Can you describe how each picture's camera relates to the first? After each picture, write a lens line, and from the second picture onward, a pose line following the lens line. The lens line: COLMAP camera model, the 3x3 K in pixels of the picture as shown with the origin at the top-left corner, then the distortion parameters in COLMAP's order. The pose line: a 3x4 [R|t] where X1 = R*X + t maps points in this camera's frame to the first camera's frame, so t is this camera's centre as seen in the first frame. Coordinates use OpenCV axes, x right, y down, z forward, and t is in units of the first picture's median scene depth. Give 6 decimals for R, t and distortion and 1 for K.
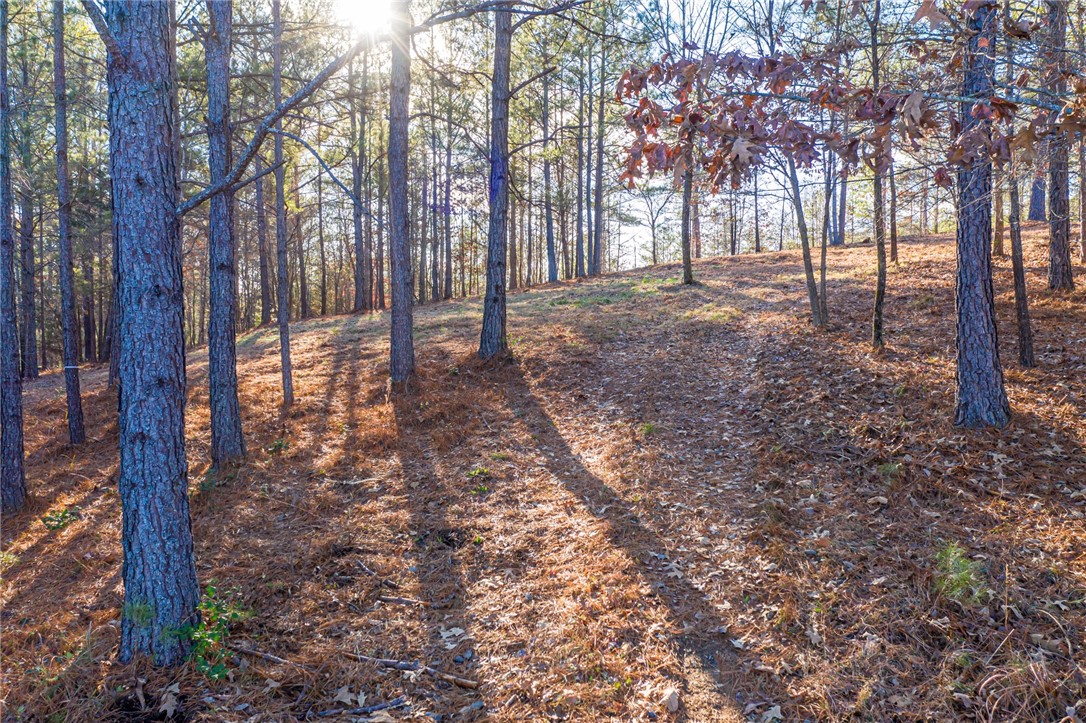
lens RADIAL K [[876.1, 0, 544.0], [0, 876.1, 357.3], [0, 0, 1]] dist [0.000602, 0.008857]
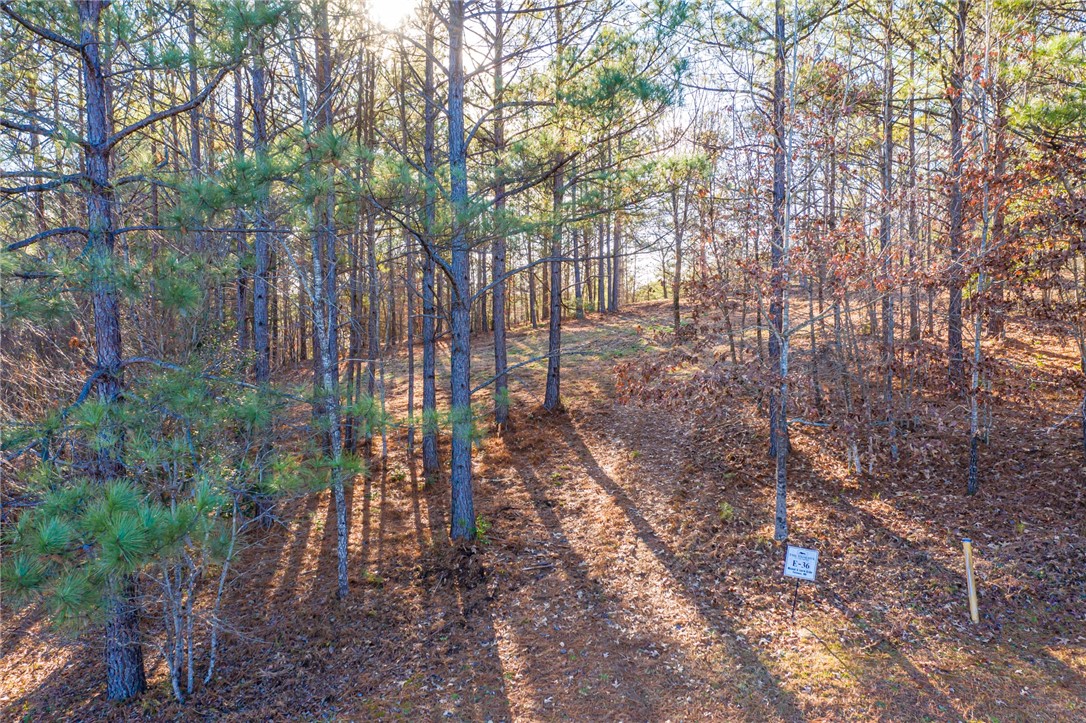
lens RADIAL K [[876.1, 0, 540.6], [0, 876.1, 361.8], [0, 0, 1]] dist [0.000602, 0.008857]
pose [[0.999604, -0.003059, -0.027975, -0.049009], [0.003375, 0.999931, 0.011247, -0.170337], [0.027938, -0.011337, 0.999545, -1.134544]]
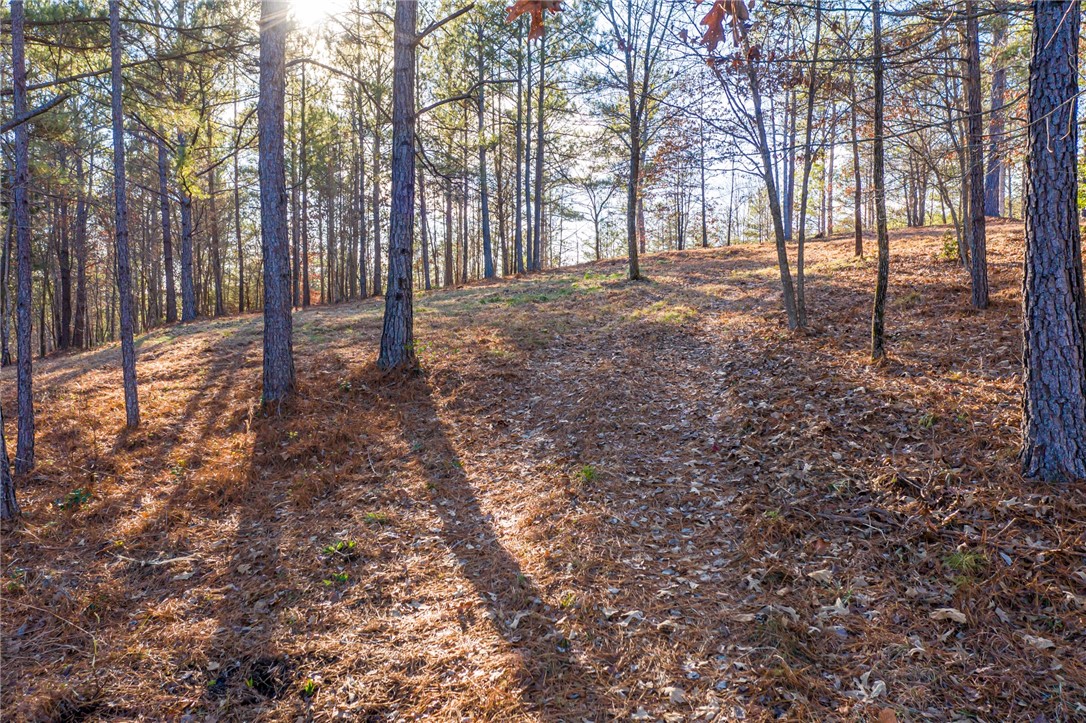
lens RADIAL K [[876.1, 0, 546.1], [0, 876.1, 361.6], [0, 0, 1]] dist [0.000602, 0.008857]
pose [[0.997814, -0.002300, 0.066046, 0.039225], [0.001830, 0.999973, 0.007177, -0.017793], [-0.066061, -0.007041, 0.997791, 0.294277]]
